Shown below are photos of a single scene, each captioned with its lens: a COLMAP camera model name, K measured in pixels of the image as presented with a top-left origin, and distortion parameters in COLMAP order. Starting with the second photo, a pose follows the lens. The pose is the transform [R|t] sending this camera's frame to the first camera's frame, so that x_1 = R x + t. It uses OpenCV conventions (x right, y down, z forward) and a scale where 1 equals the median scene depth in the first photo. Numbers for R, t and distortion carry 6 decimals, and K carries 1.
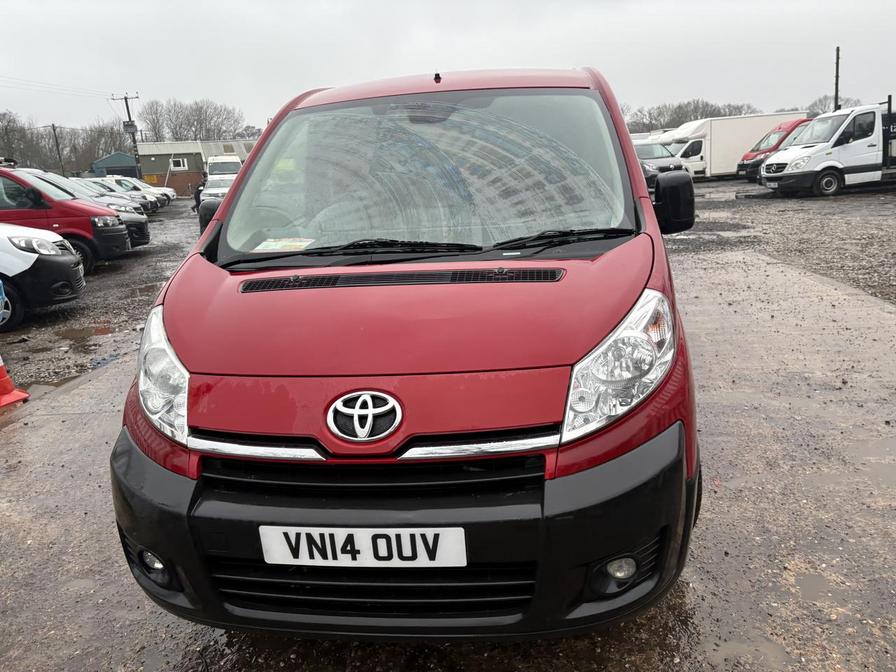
lens RADIAL K [[689.0, 0, 448.8], [0, 689.0, 331.0], [0, 0, 1]] dist [0.025059, -0.024638]
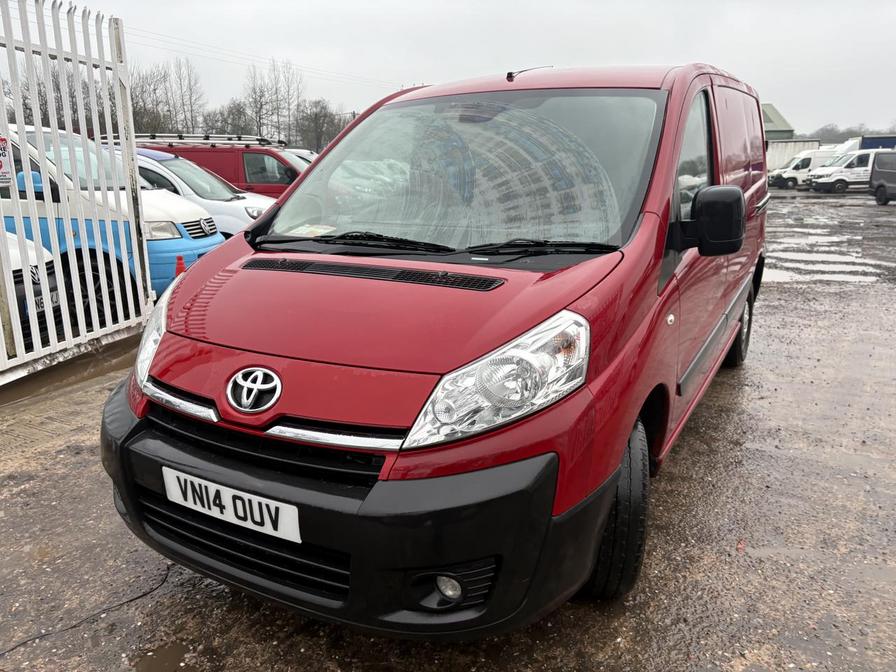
lens RADIAL K [[689.0, 0, 447.8], [0, 689.0, 338.9], [0, 0, 1]] dist [0.025059, -0.024638]
pose [[0.920197, 0.142819, -0.364472, 0.555775], [-0.134904, 0.989732, 0.047230, -0.051157], [0.367475, 0.005708, 0.930016, 0.085454]]
